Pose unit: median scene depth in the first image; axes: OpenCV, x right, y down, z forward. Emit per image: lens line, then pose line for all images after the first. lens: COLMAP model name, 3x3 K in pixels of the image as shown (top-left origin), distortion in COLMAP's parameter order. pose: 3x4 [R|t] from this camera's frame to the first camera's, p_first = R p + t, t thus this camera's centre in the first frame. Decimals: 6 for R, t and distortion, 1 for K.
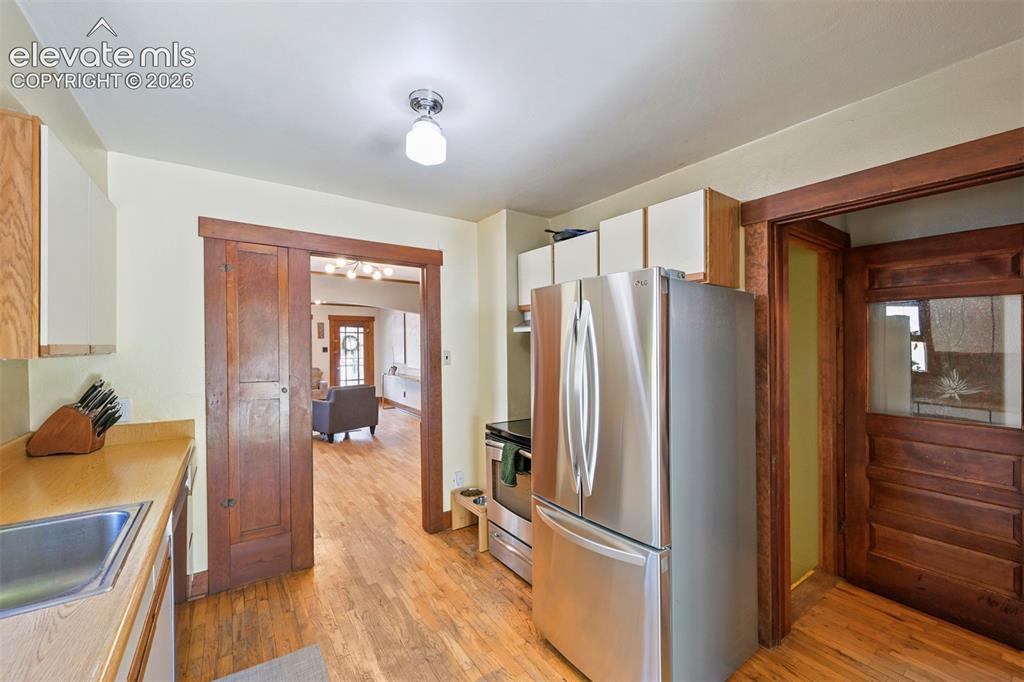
lens RADIAL K [[417.4, 0, 509.8], [0, 417.4, 346.3], [0, 0, 1]] dist [-0.000843, -0.000058]
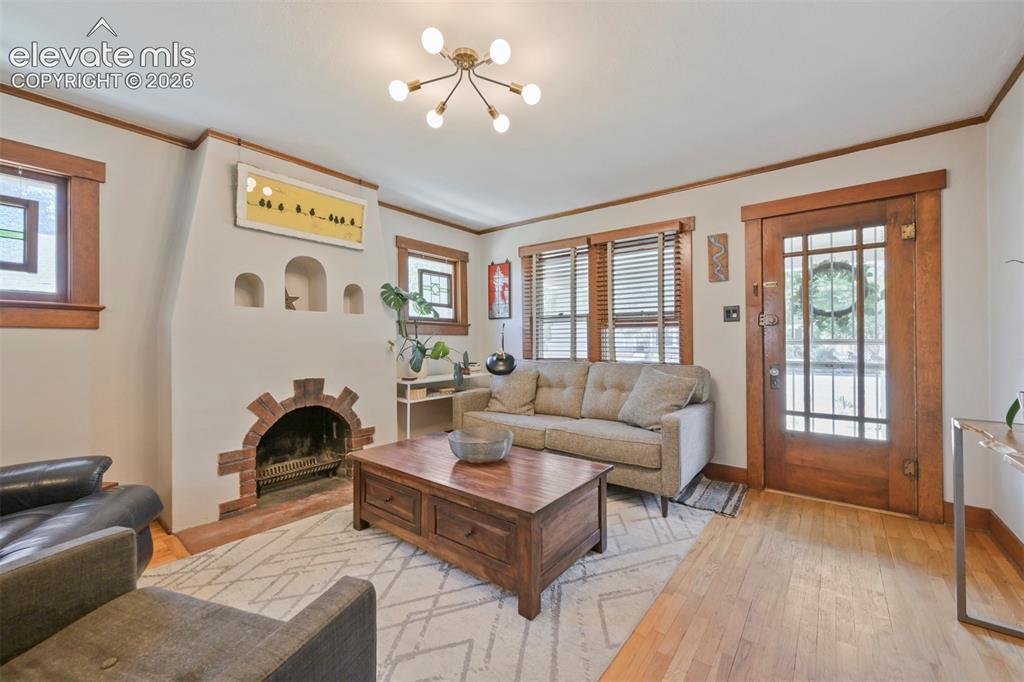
lens RADIAL K [[404.6, 0, 514.5], [0, 404.6, 348.3], [0, 0, 1]] dist [0.001188, 0.000065]
pose [[0.298745, 0.018665, -0.954151, -0.178189], [0.001086, 0.999801, 0.019898, 0.027645], [0.954332, -0.006981, 0.298665, 0.707285]]
